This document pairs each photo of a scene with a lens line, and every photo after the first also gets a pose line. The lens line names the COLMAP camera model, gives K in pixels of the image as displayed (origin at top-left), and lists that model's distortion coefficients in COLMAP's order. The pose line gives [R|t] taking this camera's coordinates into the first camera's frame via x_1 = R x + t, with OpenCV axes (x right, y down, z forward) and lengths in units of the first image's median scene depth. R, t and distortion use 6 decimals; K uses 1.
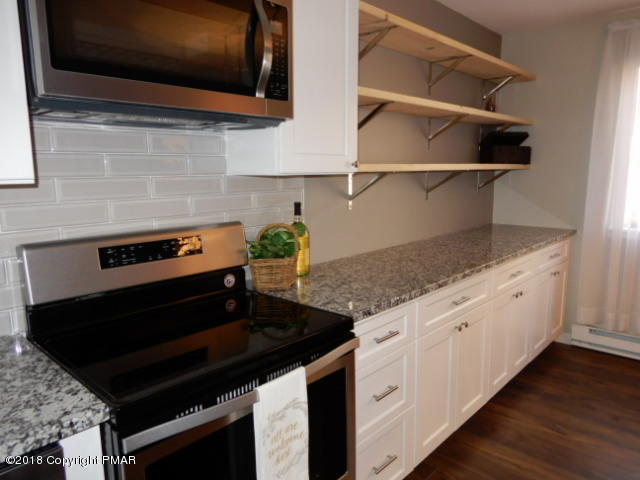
lens RADIAL K [[445.6, 0, 320.0], [0, 445.6, 240.0], [0, 0, 1]] dist [-0.002044, -0.002197]
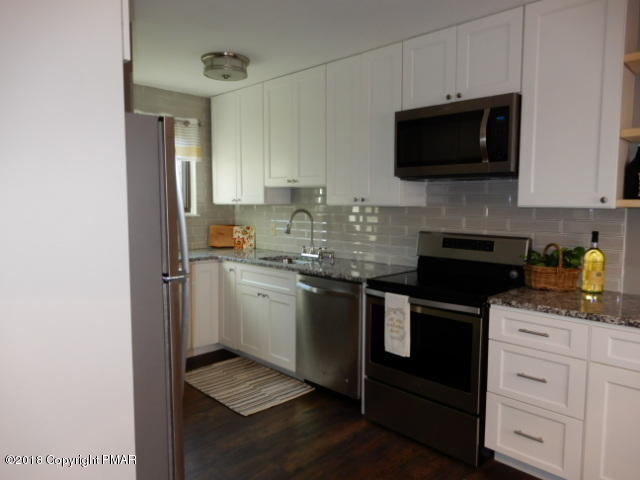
lens RADIAL K [[457.8, 0, 320.0], [0, 457.8, 240.0], [0, 0, 1]] dist [0.053929, -0.001658]
pose [[-0.016216, 0.095516, -0.995296, 1.381798], [-0.166661, 0.981243, 0.096883, -0.068694], [0.985881, 0.167448, 0.000006, 0.323481]]
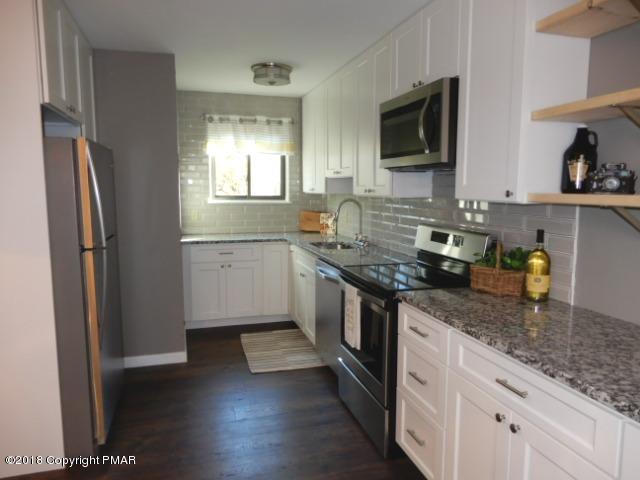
lens RADIAL K [[457.8, 0, 320.0], [0, 457.8, 240.0], [0, 0, 1]] dist [0.053929, -0.001658]
pose [[-0.489331, 0.113560, -0.864673, 1.287195], [-0.137036, 0.969157, 0.204833, -0.242213], [0.861264, 0.218722, -0.458677, 1.218113]]
